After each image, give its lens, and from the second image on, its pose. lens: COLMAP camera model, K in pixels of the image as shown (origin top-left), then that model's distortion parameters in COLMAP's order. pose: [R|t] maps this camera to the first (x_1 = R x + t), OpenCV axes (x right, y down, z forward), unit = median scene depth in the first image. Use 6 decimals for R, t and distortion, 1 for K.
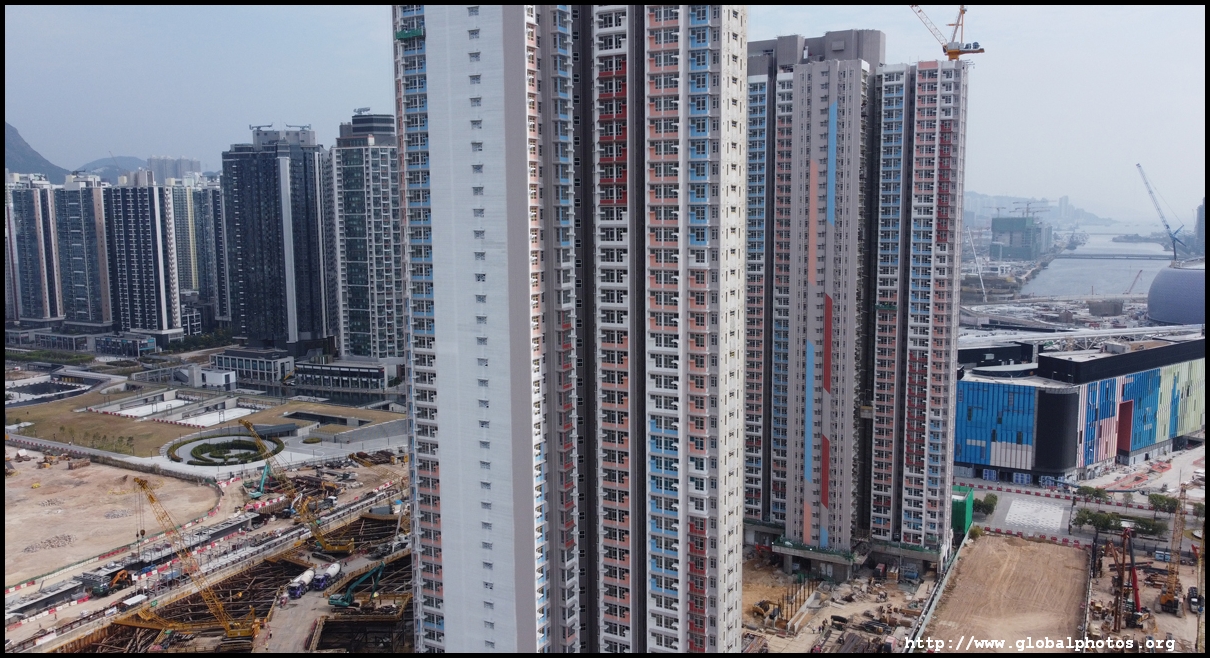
lens RADIAL K [[922.0, 0, 600.1], [0, 922.0, 326.6], [0, 0, 1]] dist [-0.002509, -0.000369]
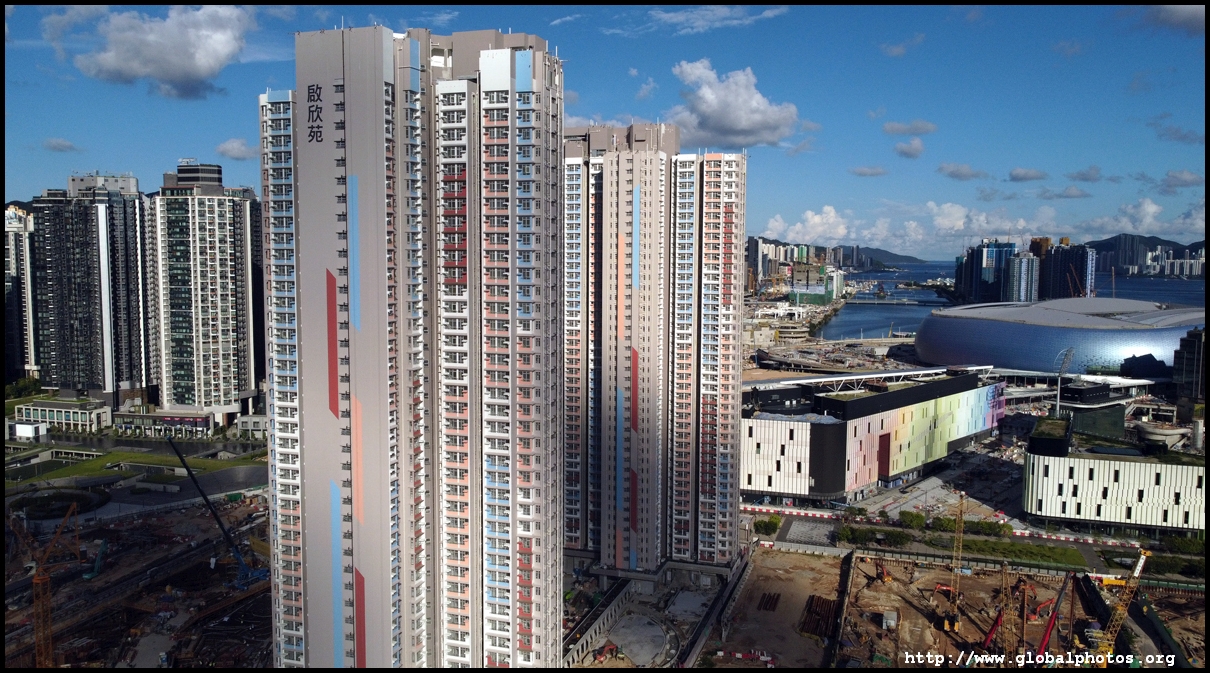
lens RADIAL K [[918.4, 0, 600.5], [0, 918.4, 335.1], [0, 0, 1]] dist [0.004358, -0.008869]
pose [[0.981633, -0.001944, 0.190769, -0.010691], [0.008750, 0.999355, -0.034841, -0.006859], [-0.190578, 0.035870, 0.981016, -0.084690]]
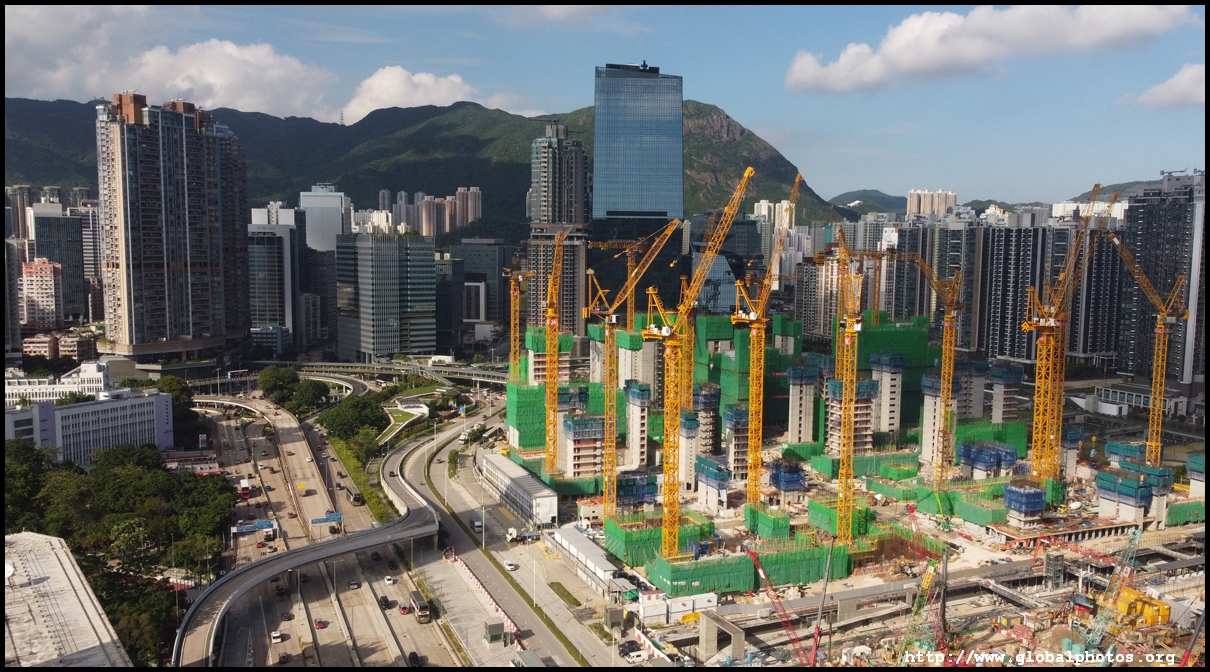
lens RADIAL K [[999.9, 0, 609.3], [0, 999.9, 345.6], [0, 0, 1]] dist [-0.006797, 0.000377]
pose [[0.779276, 0.083081, -0.621149, -0.213128], [-0.097756, 0.995155, 0.010465, 0.037519], [0.619009, 0.052566, 0.783623, -0.364232]]
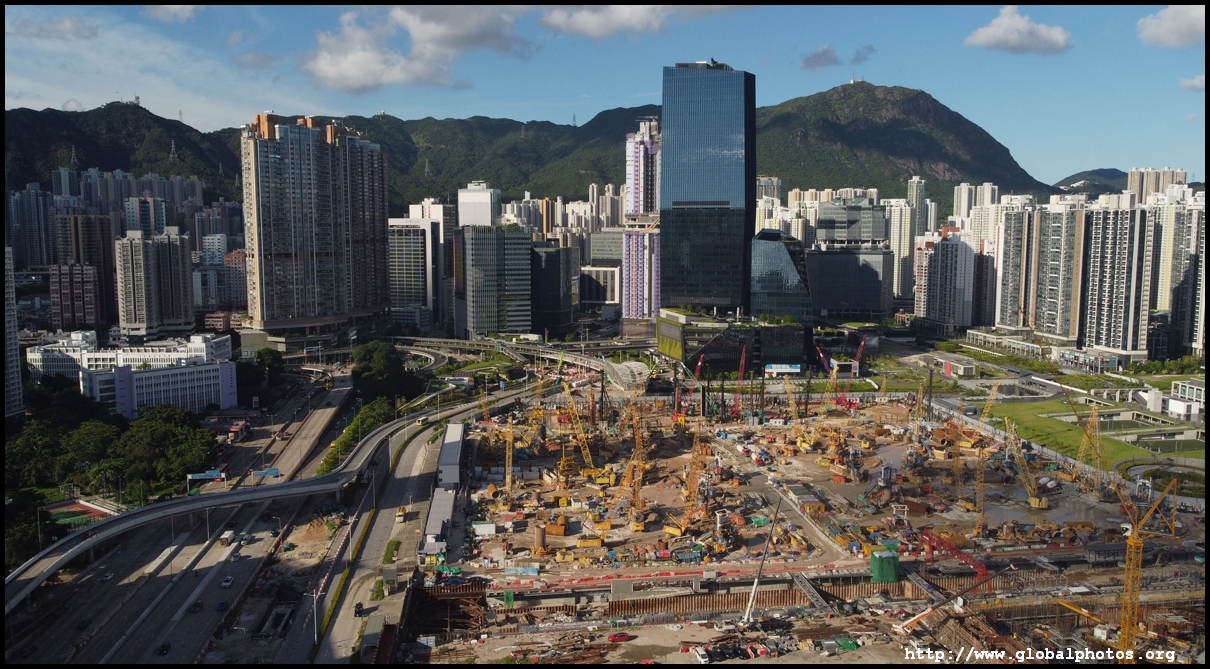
lens RADIAL K [[924.2, 0, 597.1], [0, 924.2, 334.7], [0, 0, 1]] dist [-0.005284, -0.002939]
pose [[0.568929, 0.104255, -0.815751, 0.033266], [-0.106357, 0.992929, 0.052723, -0.008065], [0.815480, 0.056766, 0.575995, -0.097987]]
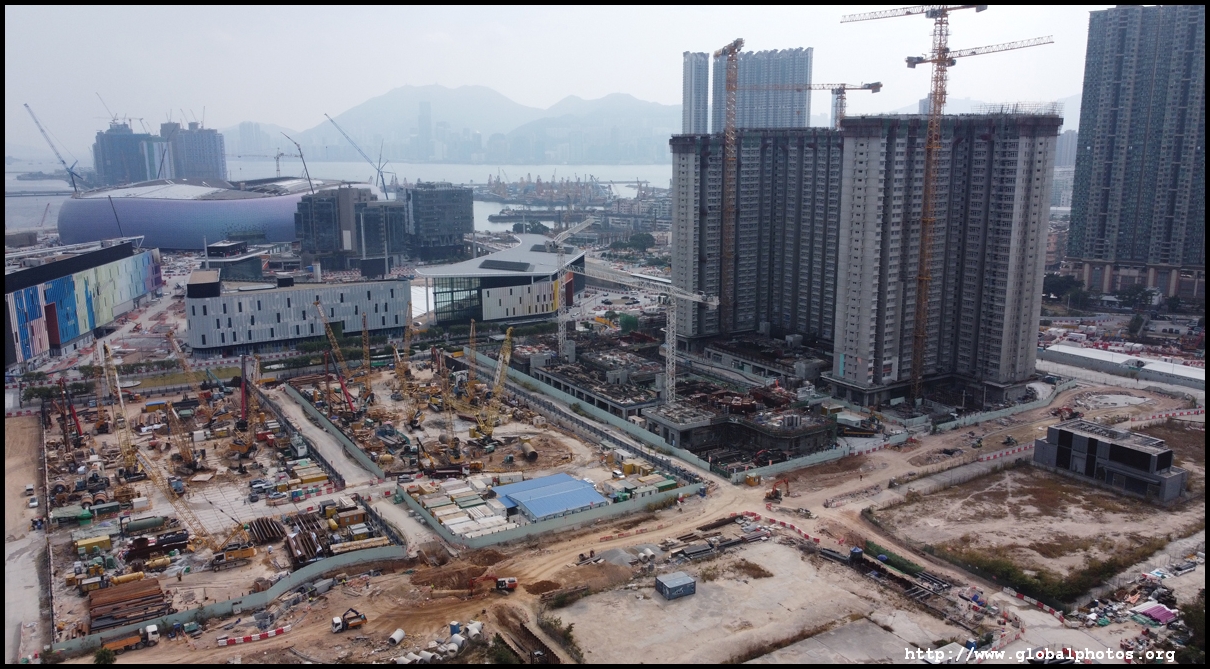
lens RADIAL K [[924.2, 0, 605.0], [0, 924.2, 343.4], [0, 0, 1]] dist [-0.005284, -0.002939]
pose [[0.484379, -0.180736, 0.855986, -0.116926], [0.110892, 0.983220, 0.144850, 0.034925], [-0.867802, 0.024760, 0.496293, -0.224166]]
